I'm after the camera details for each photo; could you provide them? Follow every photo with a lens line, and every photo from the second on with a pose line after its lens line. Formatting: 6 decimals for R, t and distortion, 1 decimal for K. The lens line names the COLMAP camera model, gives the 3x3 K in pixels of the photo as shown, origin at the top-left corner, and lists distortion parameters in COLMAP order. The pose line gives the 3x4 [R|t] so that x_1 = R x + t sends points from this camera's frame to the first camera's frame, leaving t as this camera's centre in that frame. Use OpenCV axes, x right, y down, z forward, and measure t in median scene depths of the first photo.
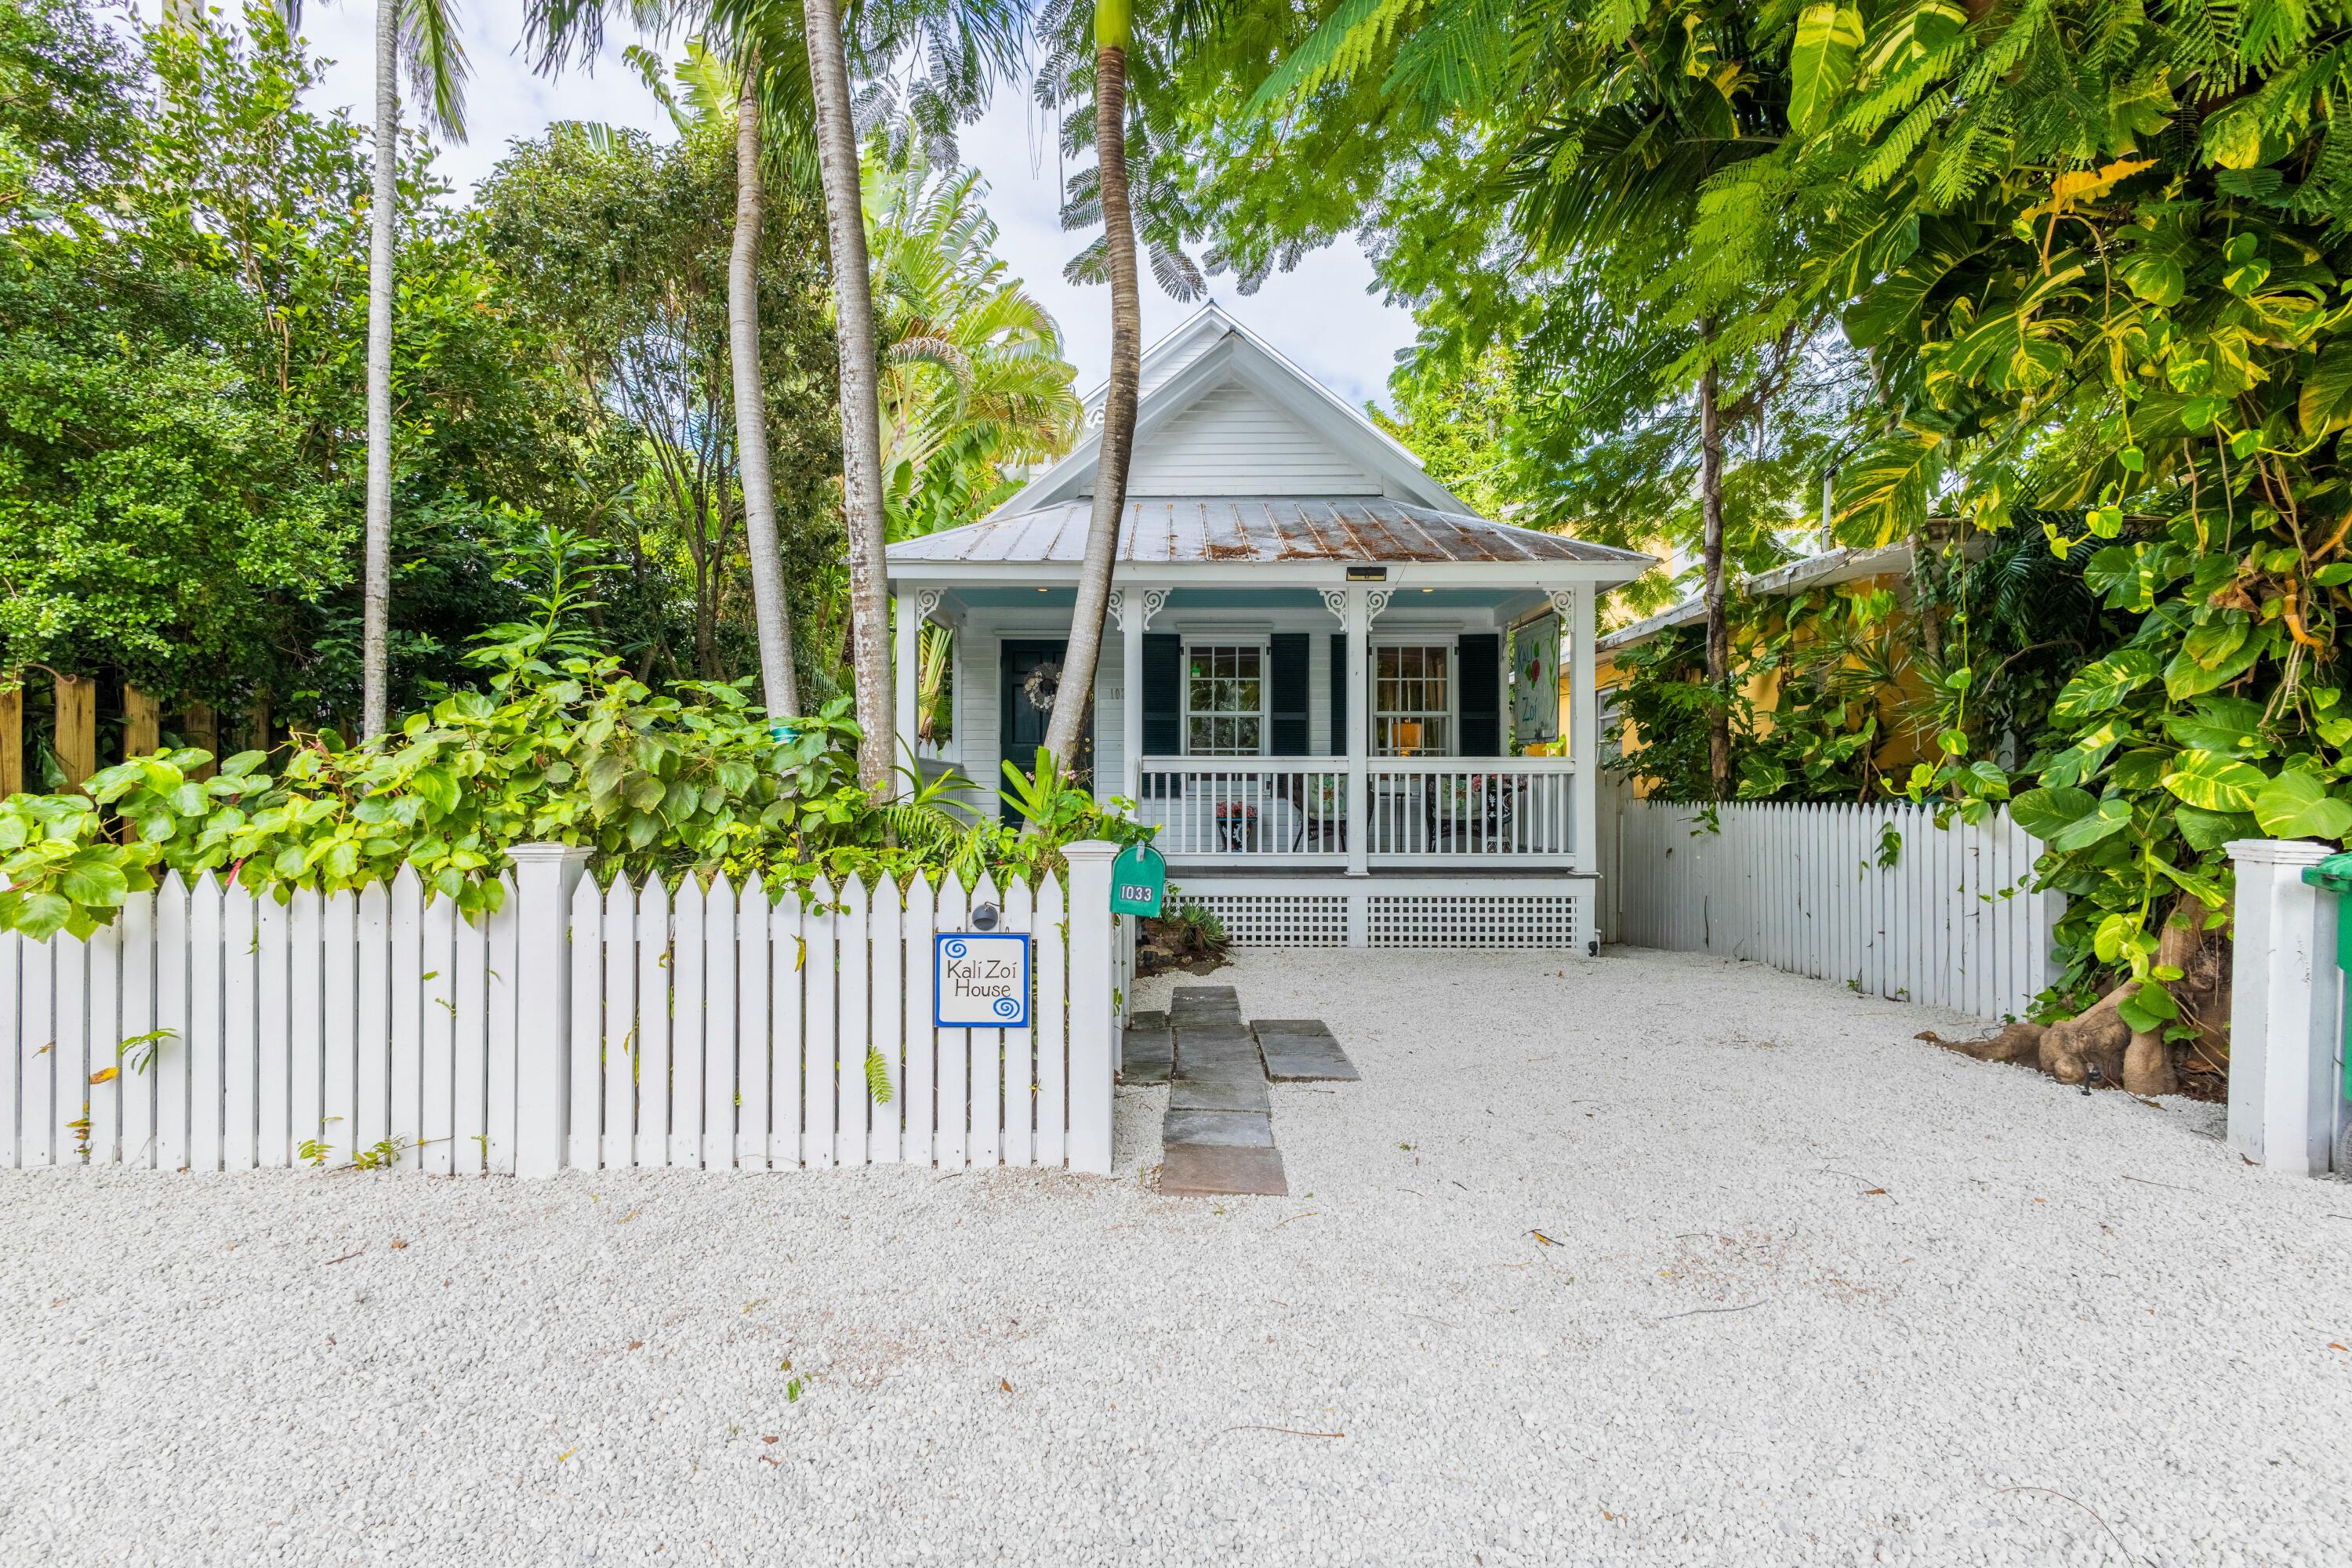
lens RADIAL K [[1073.1, 0, 1168.2], [0, 1073.1, 791.7], [0, 0, 1]] dist [0.013379, -0.000990]
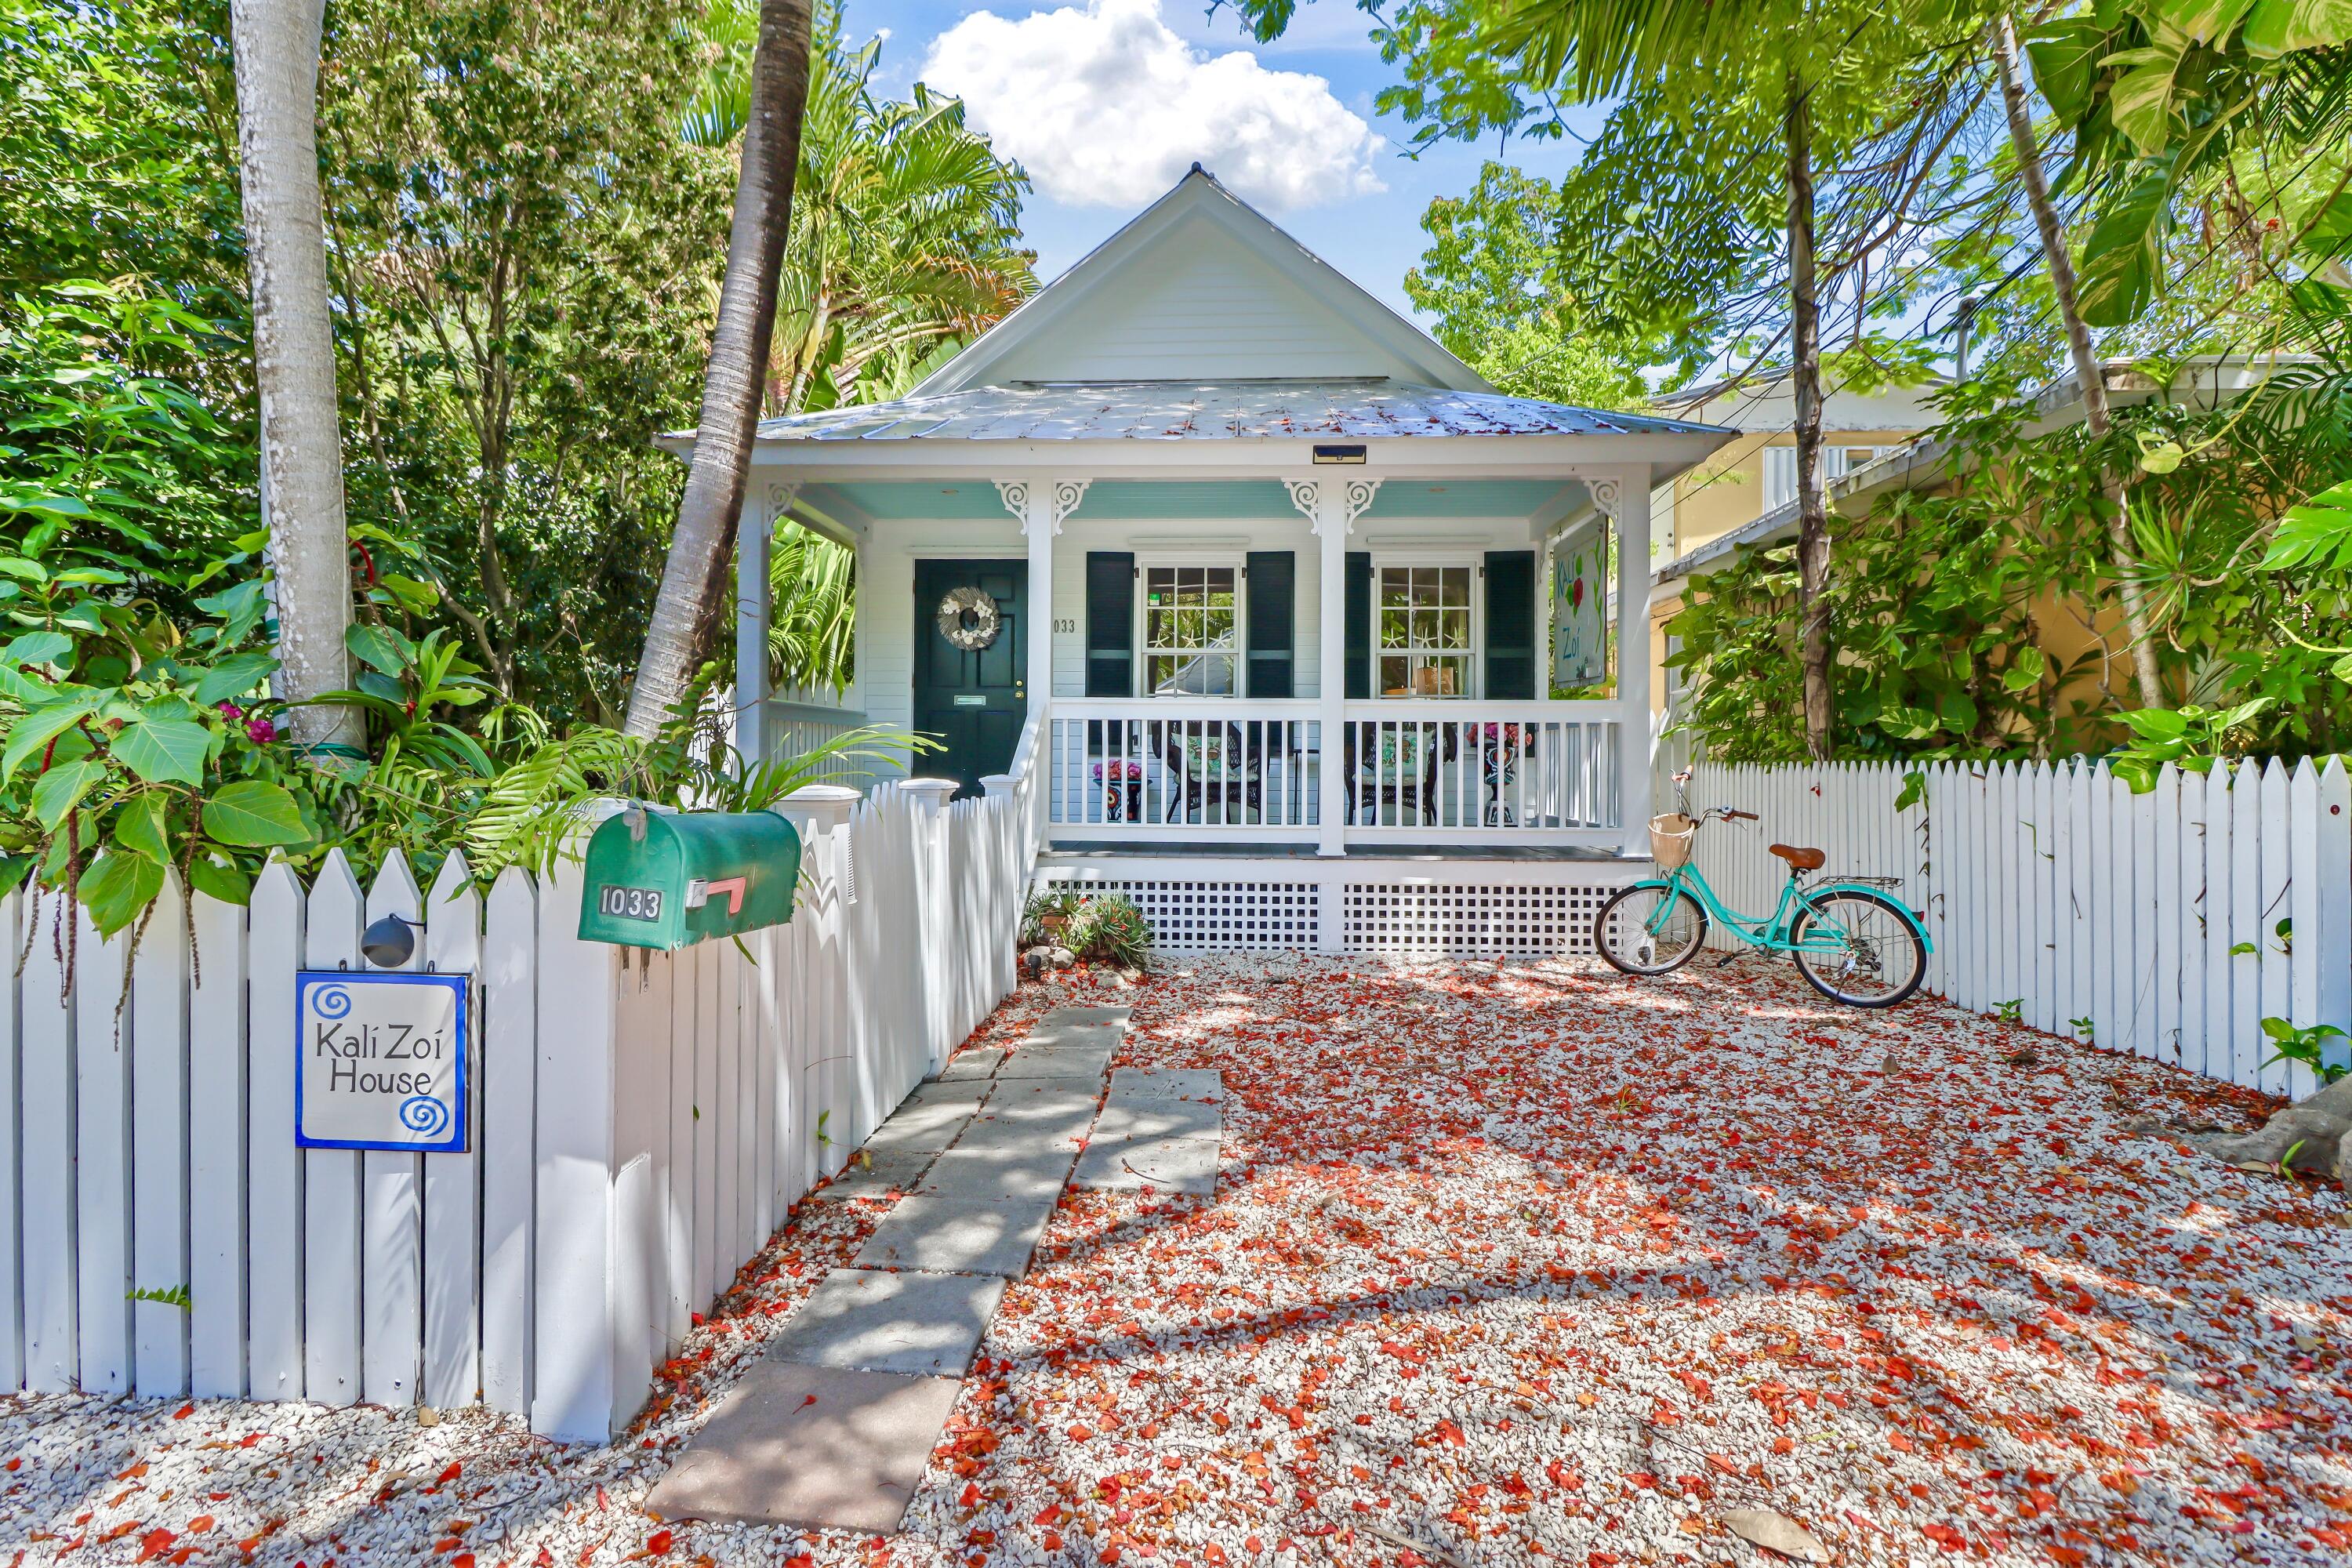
lens RADIAL K [[1128.1, 0, 1177.6], [0, 1128.1, 761.7], [0, 0, 1]] dist [-0.010425, -0.000105]
pose [[0.999016, 0.005137, -0.044051, 0.102309], [-0.005095, 0.999986, 0.001085, 0.011126], [0.044056, -0.000859, 0.999029, 0.199203]]
